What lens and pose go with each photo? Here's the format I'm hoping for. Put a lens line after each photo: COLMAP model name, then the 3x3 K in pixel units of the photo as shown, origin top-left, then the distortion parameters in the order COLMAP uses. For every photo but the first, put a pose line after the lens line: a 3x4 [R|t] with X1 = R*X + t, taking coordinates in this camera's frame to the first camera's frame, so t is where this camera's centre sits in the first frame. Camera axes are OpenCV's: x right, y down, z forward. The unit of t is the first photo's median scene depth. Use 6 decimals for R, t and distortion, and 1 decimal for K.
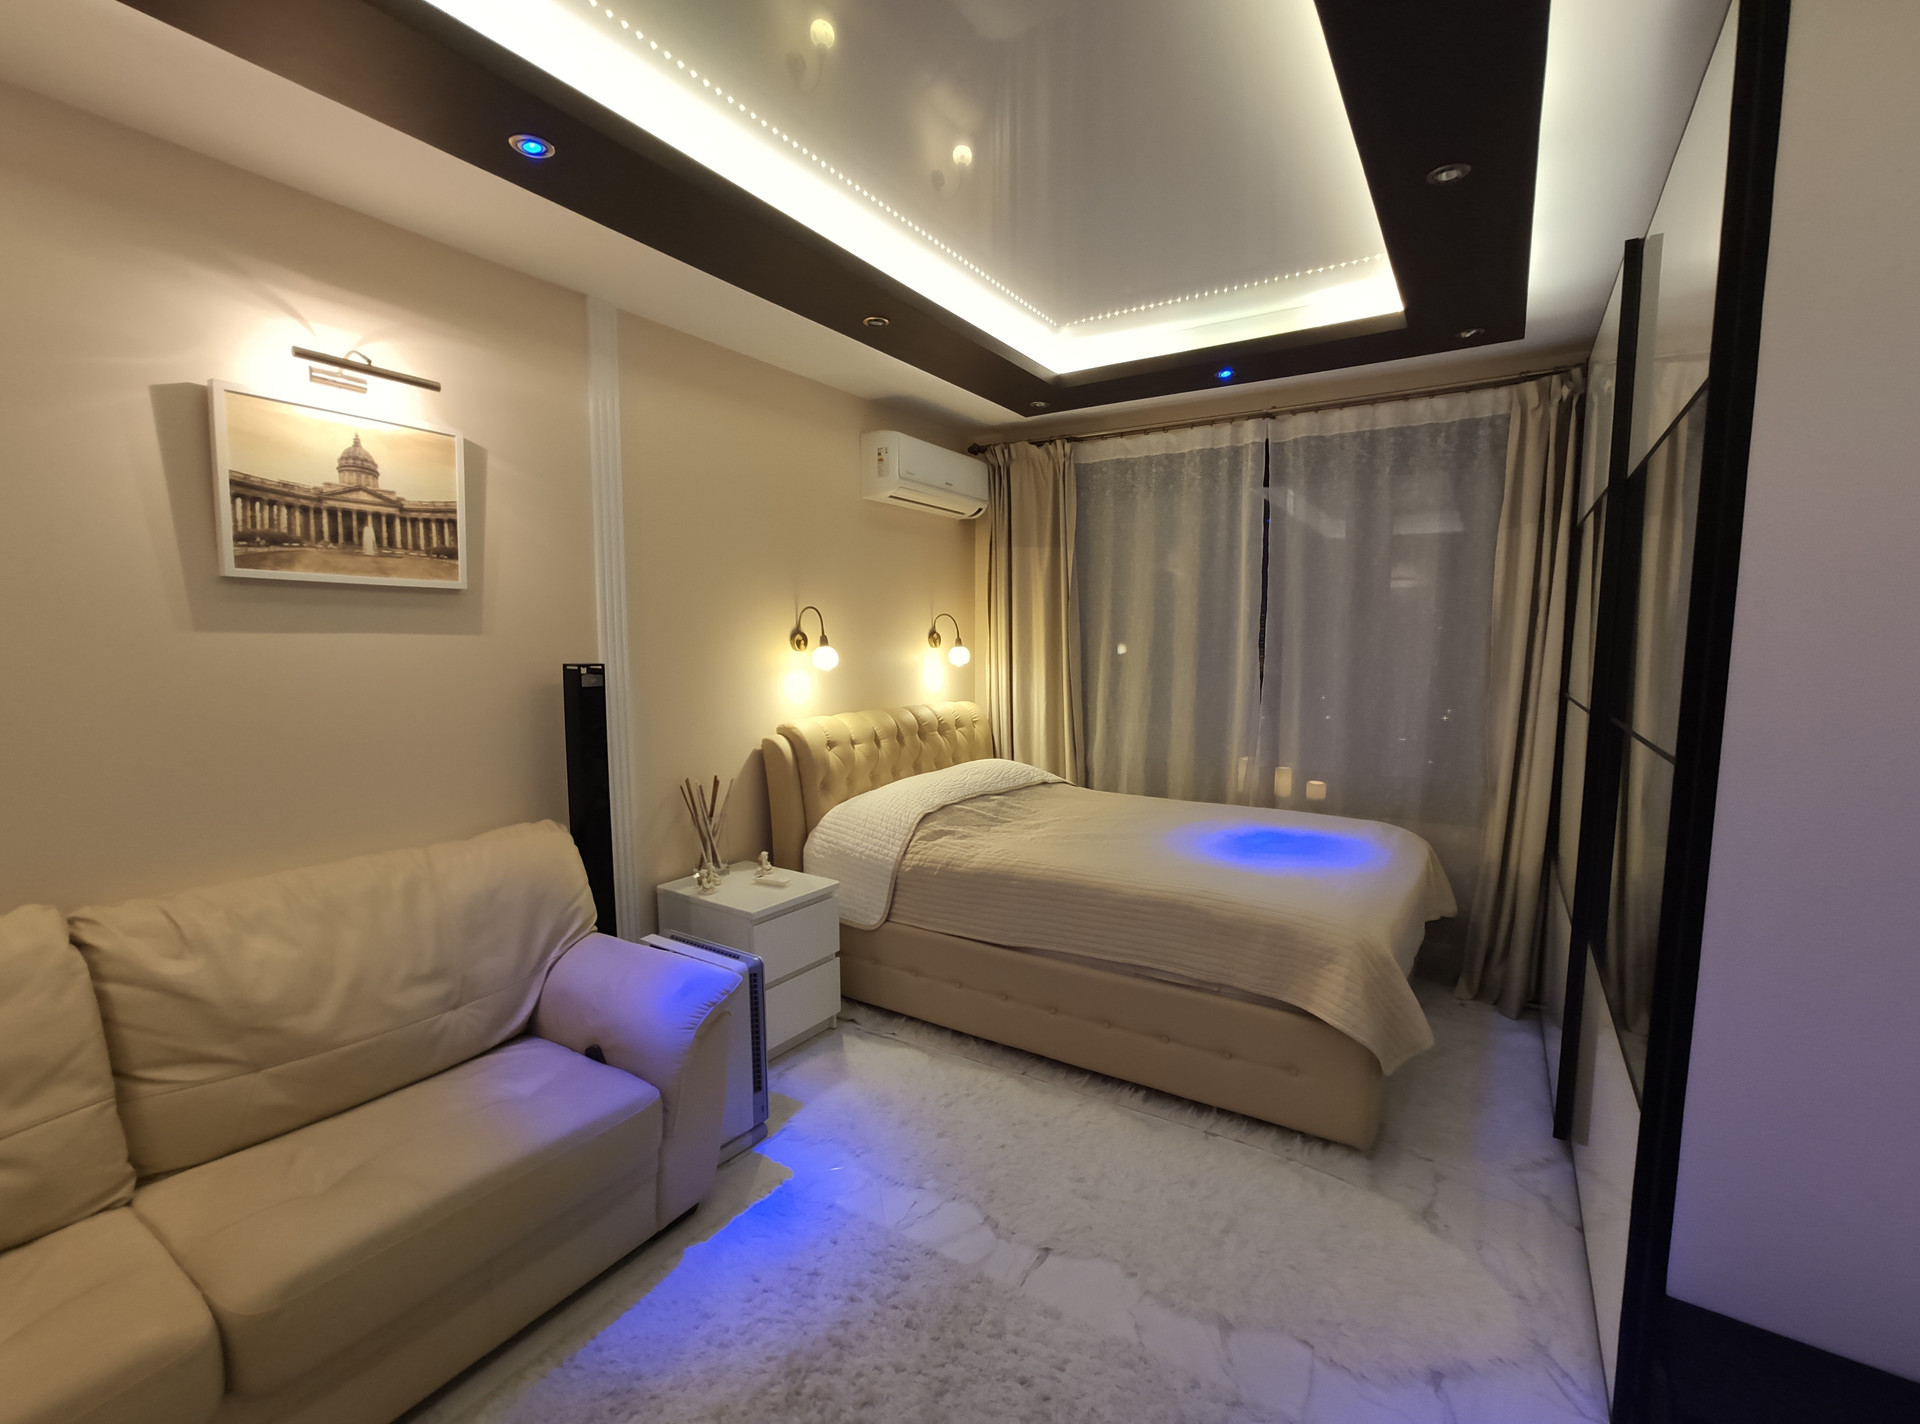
lens RADIAL K [[843.7, 0, 956.5], [0, 843.7, 727.1], [0, 0, 1]] dist [-0.044035, 0.037043]
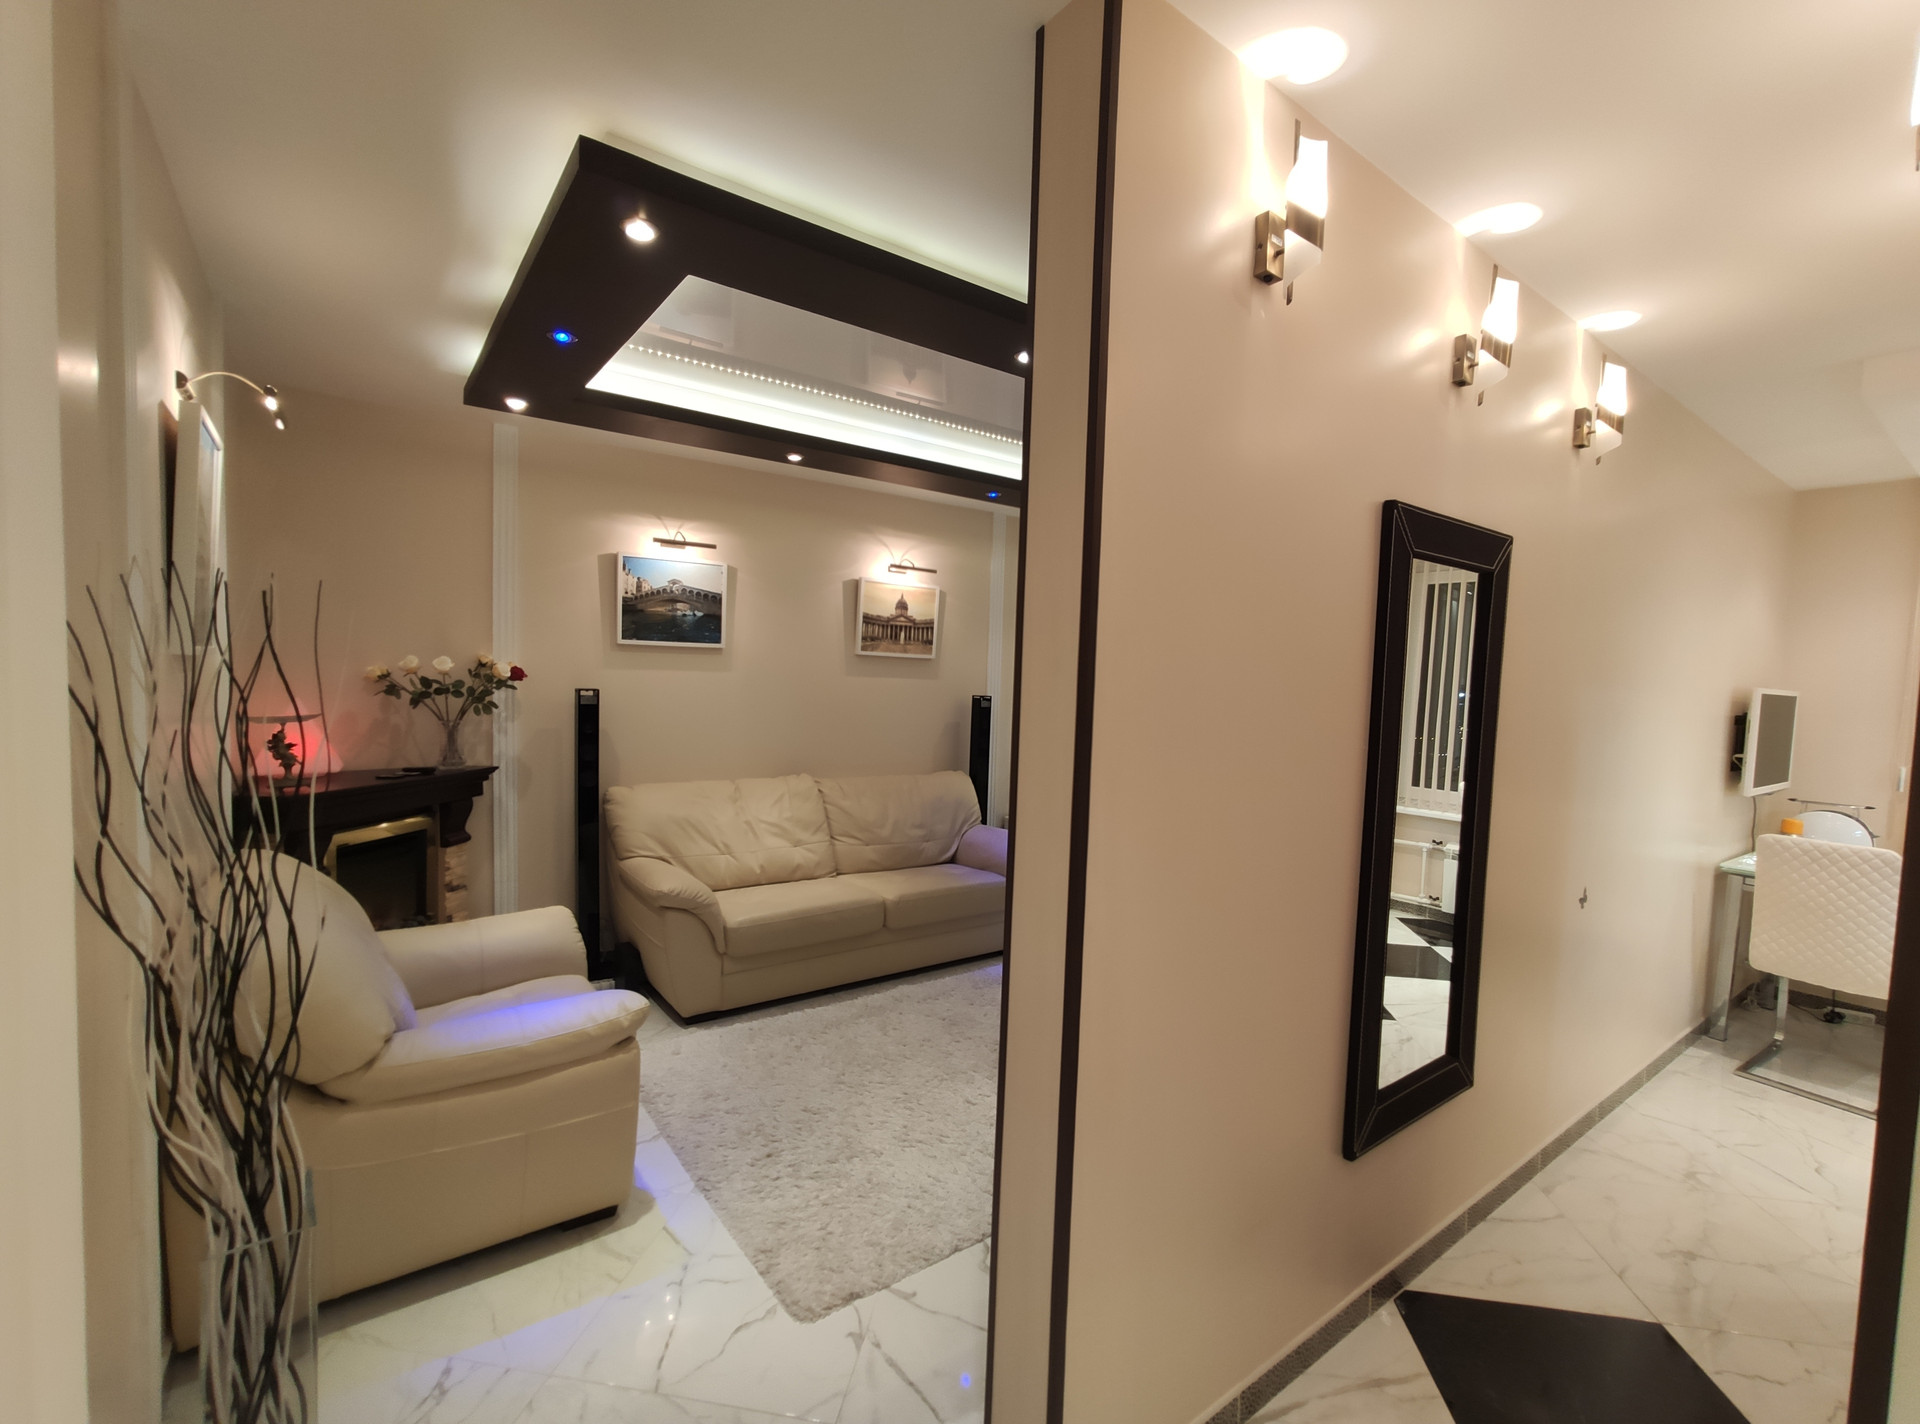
lens RADIAL K [[841.1, 0, 949.2], [0, 841.1, 728.2], [0, 0, 1]] dist [-0.040303, 0.024456]
pose [[0.932292, 0.053201, -0.357772, 0.178755], [-0.070690, 0.996849, -0.035973, 0.068921], [0.354731, 0.058828, 0.933116, -0.772910]]
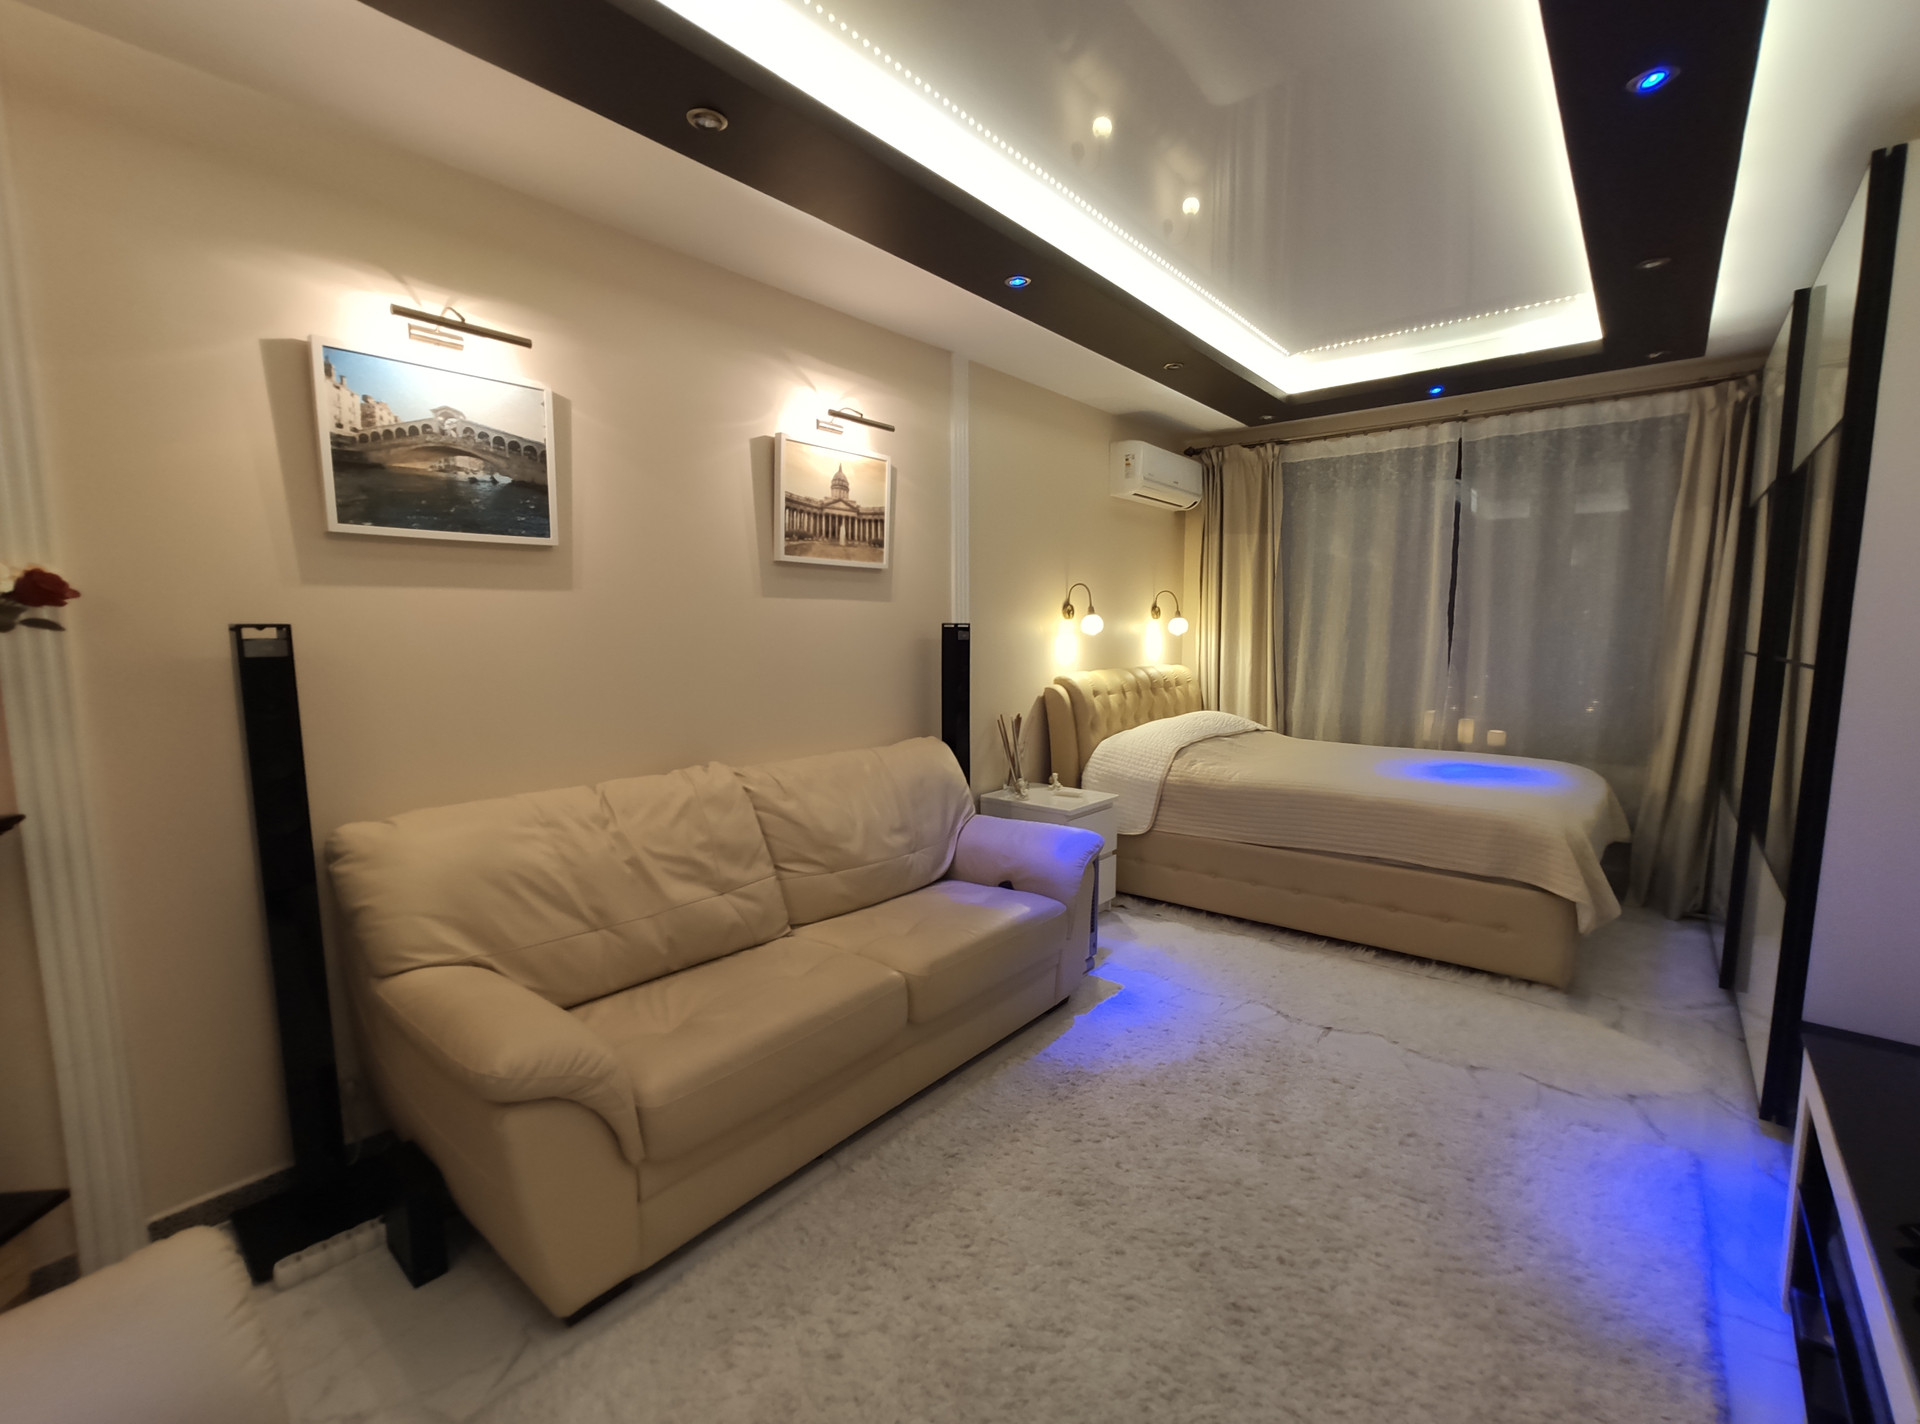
lens RADIAL K [[842.5, 0, 958.6], [0, 842.5, 725.2], [0, 0, 1]] dist [-0.047375, 0.030520]
pose [[0.992872, 0.009160, -0.118831, -0.231188], [-0.007712, 0.999890, 0.012638, 0.062276], [0.118933, -0.011631, 0.992834, -0.310768]]
